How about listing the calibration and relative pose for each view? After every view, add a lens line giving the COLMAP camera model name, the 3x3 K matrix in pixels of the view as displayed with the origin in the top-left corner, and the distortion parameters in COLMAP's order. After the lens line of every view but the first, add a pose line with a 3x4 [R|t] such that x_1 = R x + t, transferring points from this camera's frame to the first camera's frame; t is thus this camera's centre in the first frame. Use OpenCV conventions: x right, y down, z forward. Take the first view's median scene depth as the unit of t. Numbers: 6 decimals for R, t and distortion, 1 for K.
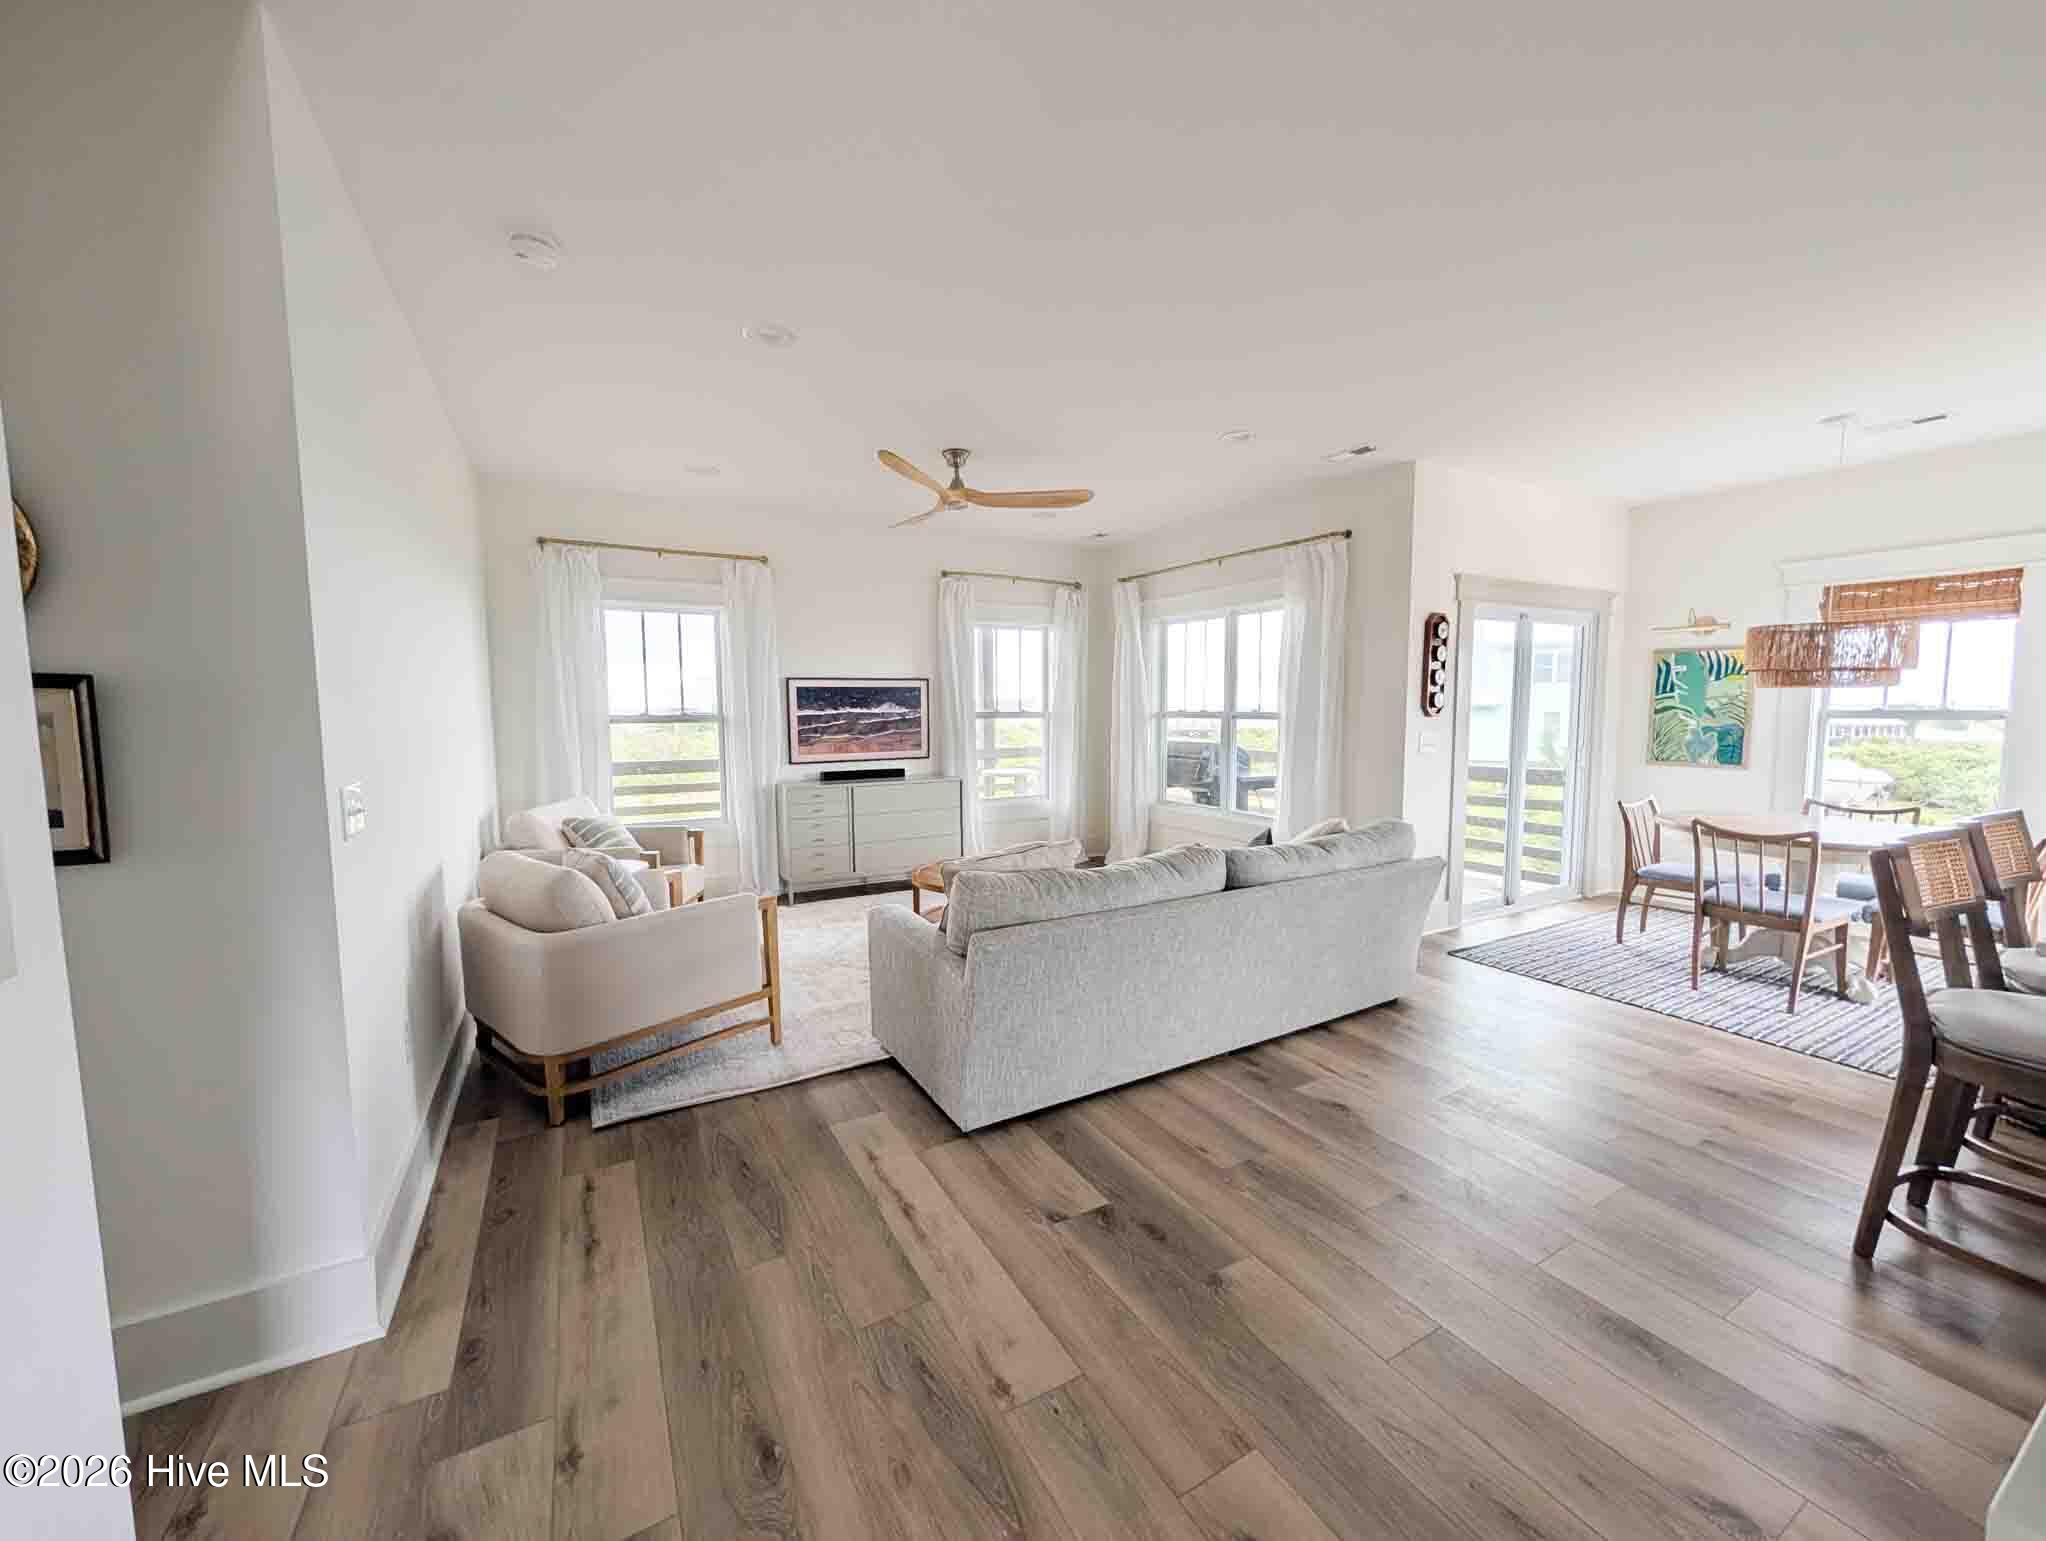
lens RADIAL K [[789.3, 0, 1015.0], [0, 789.3, 771.1], [0, 0, 1]] dist [-0.002239, 0.000392]
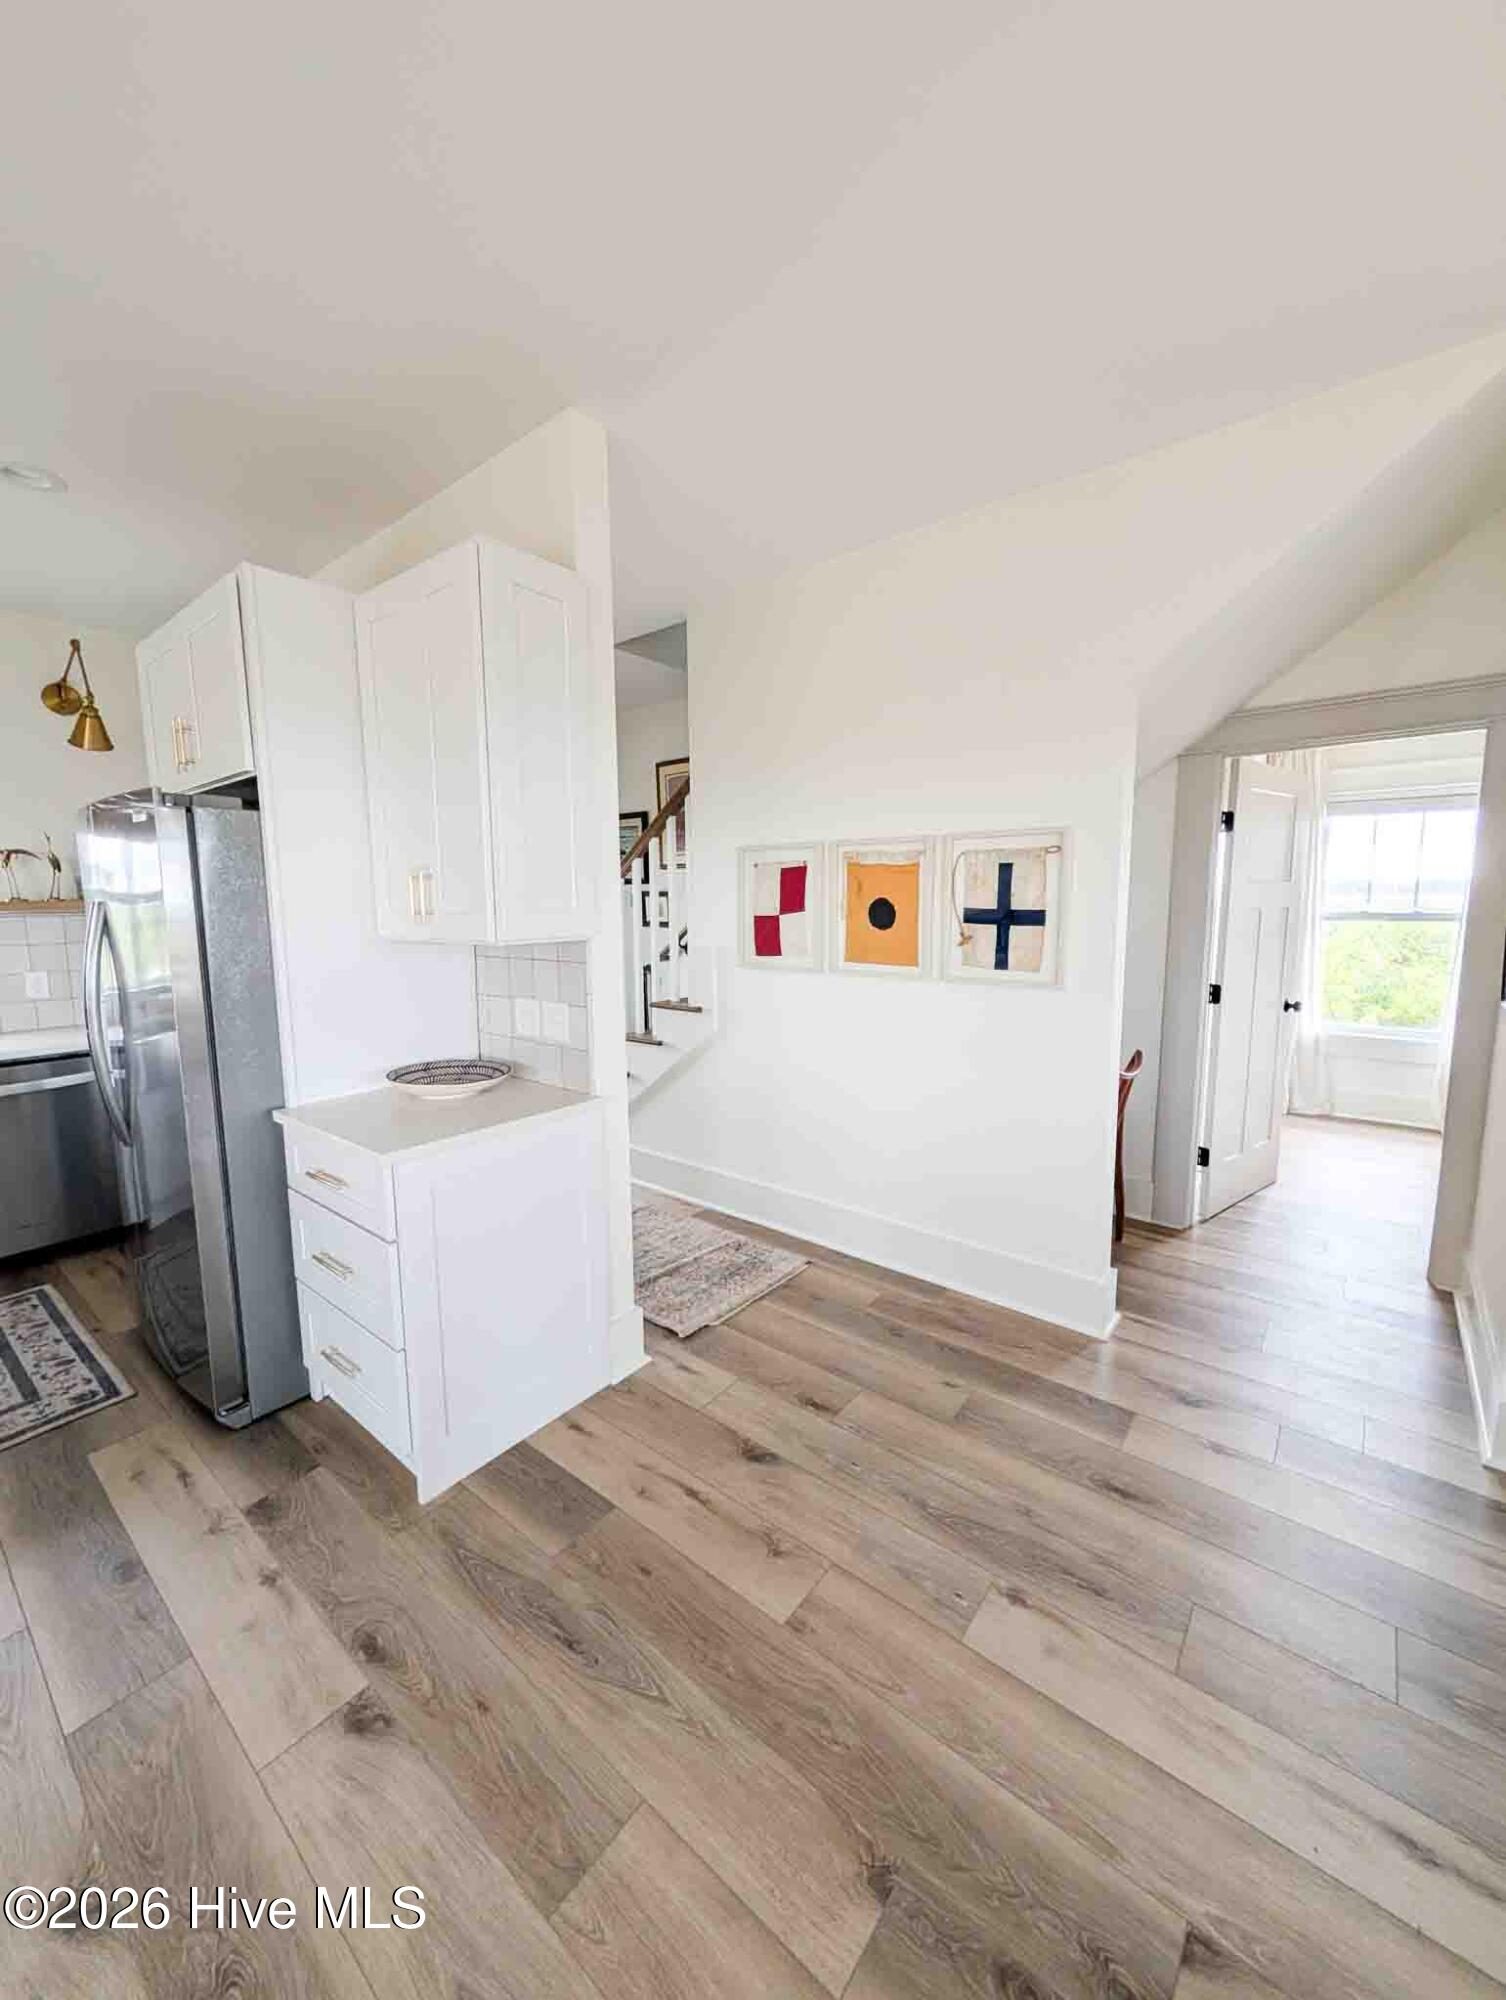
lens RADIAL K [[771.6, 0, 754.5], [0, 771.6, 996.5], [0, 0, 1]] dist [-0.002239, 0.000392]
pose [[-0.926943, 0.060785, -0.370245, 0.279140], [-0.019142, 0.977844, 0.208459, -0.085013], [0.374713, 0.200317, -0.905242, 0.725321]]
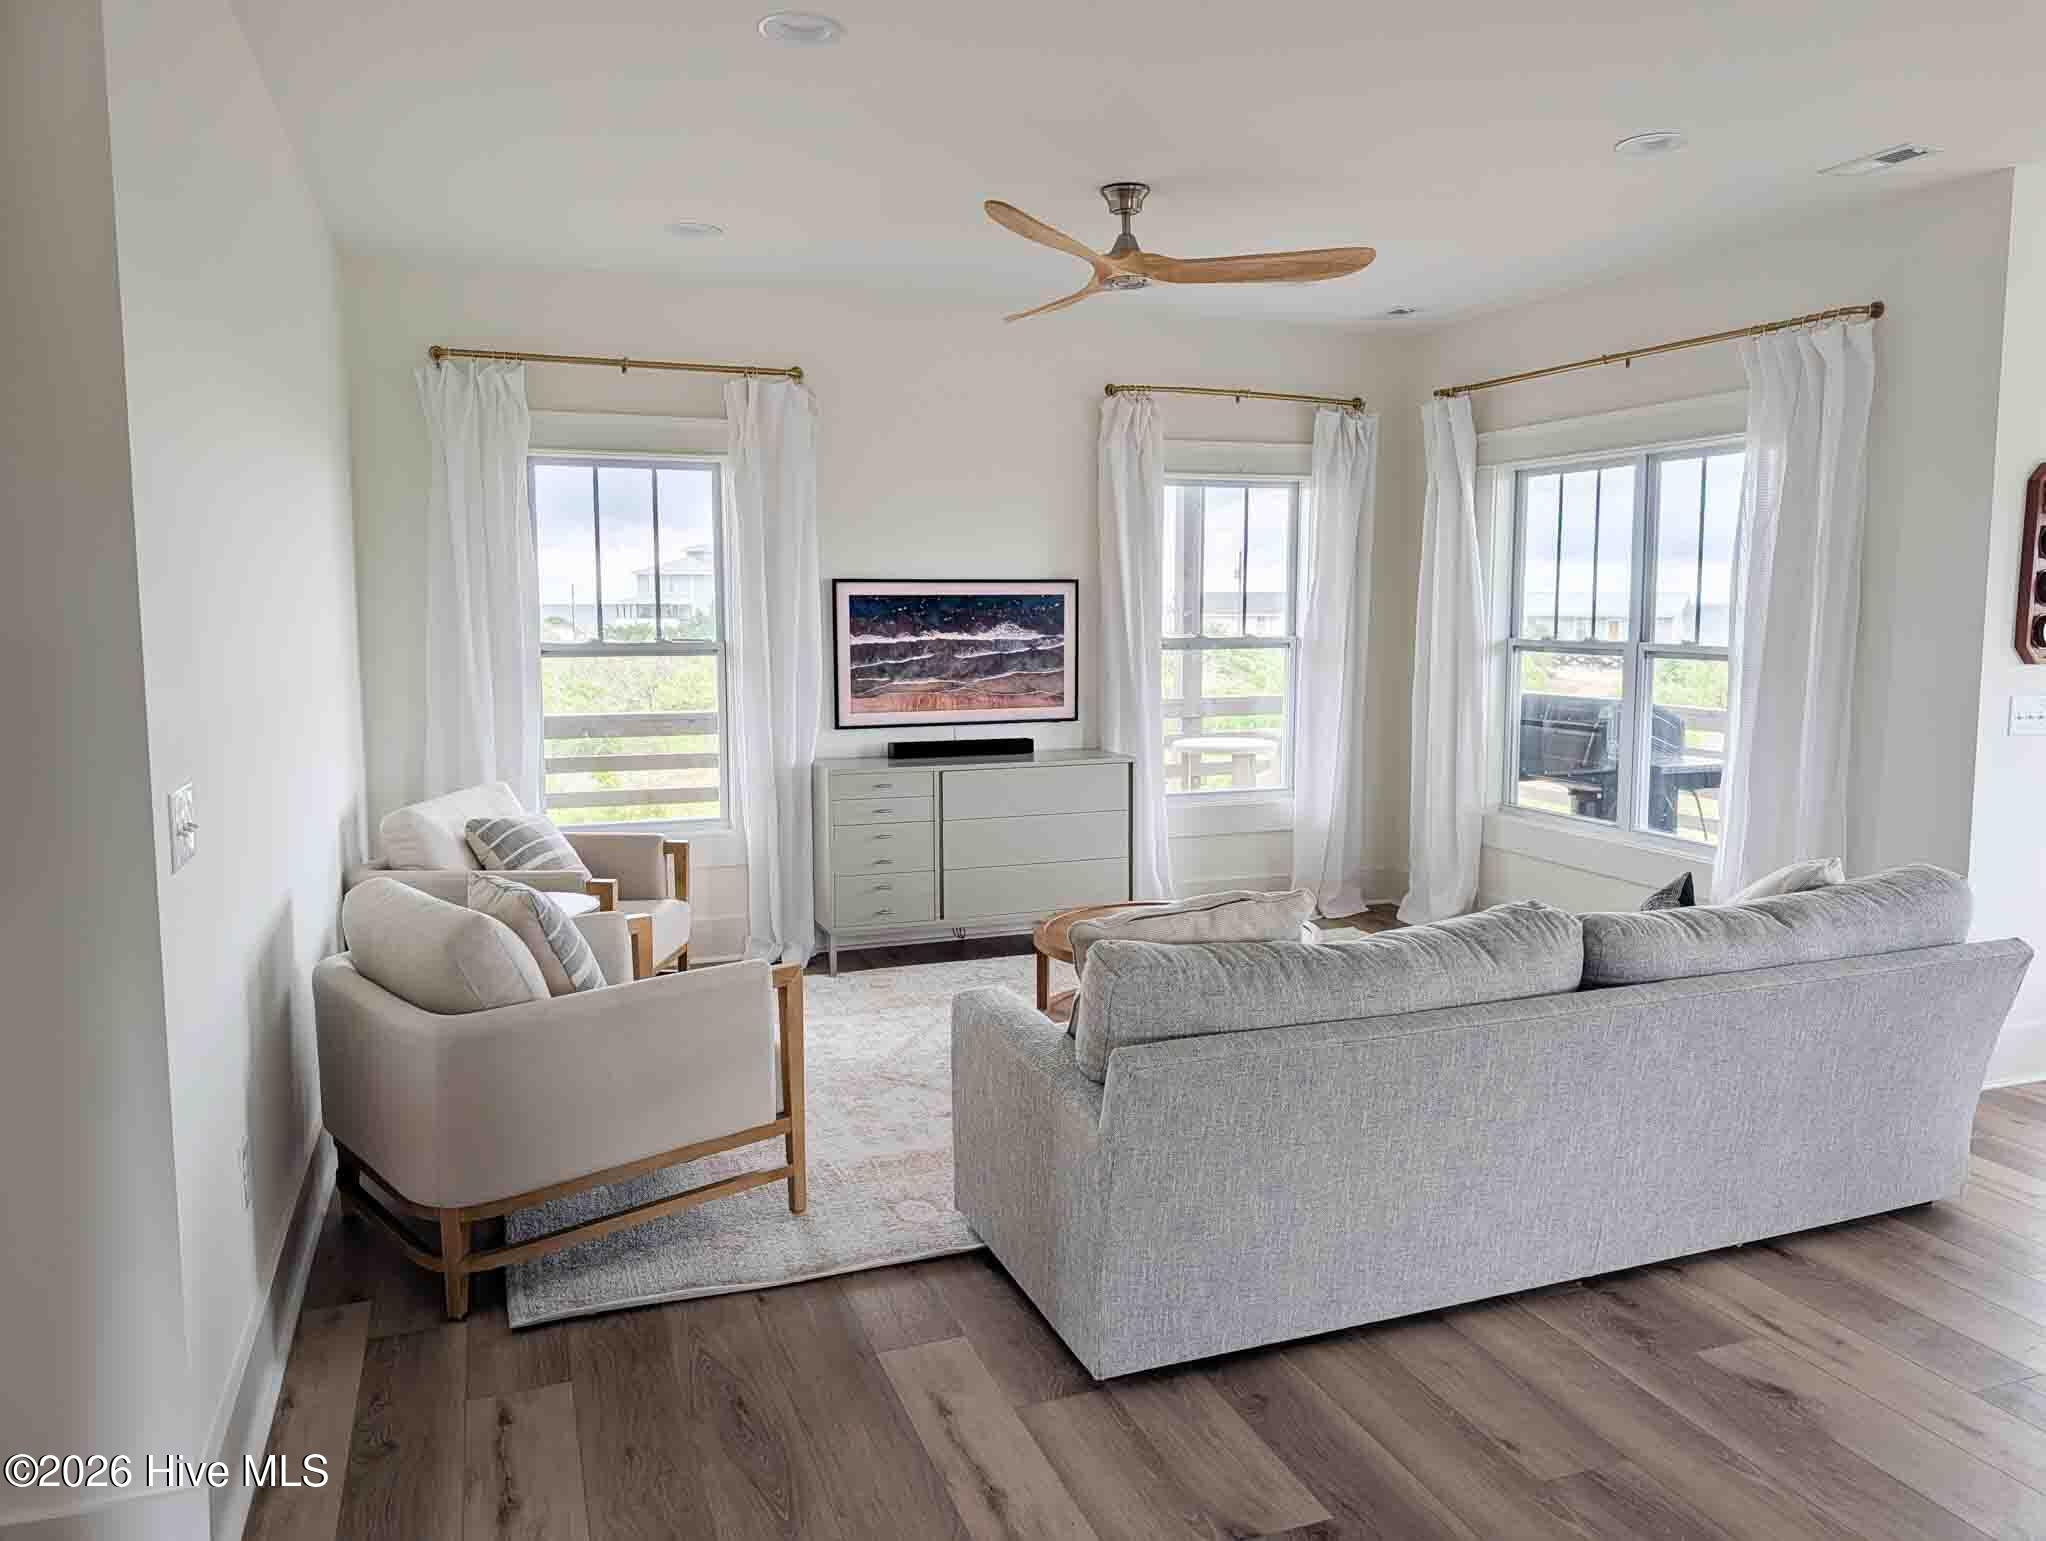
lens RADIAL K [[1430.2, 0, 1030.1], [0, 1430.2, 756.9], [0, 0, 1]] dist [0.020257, -0.012249]
pose [[0.989443, 0.018348, -0.143755, 0.021143], [-0.016640, 0.999776, 0.013071, -0.016177], [0.143963, -0.010541, 0.989527, -0.046449]]
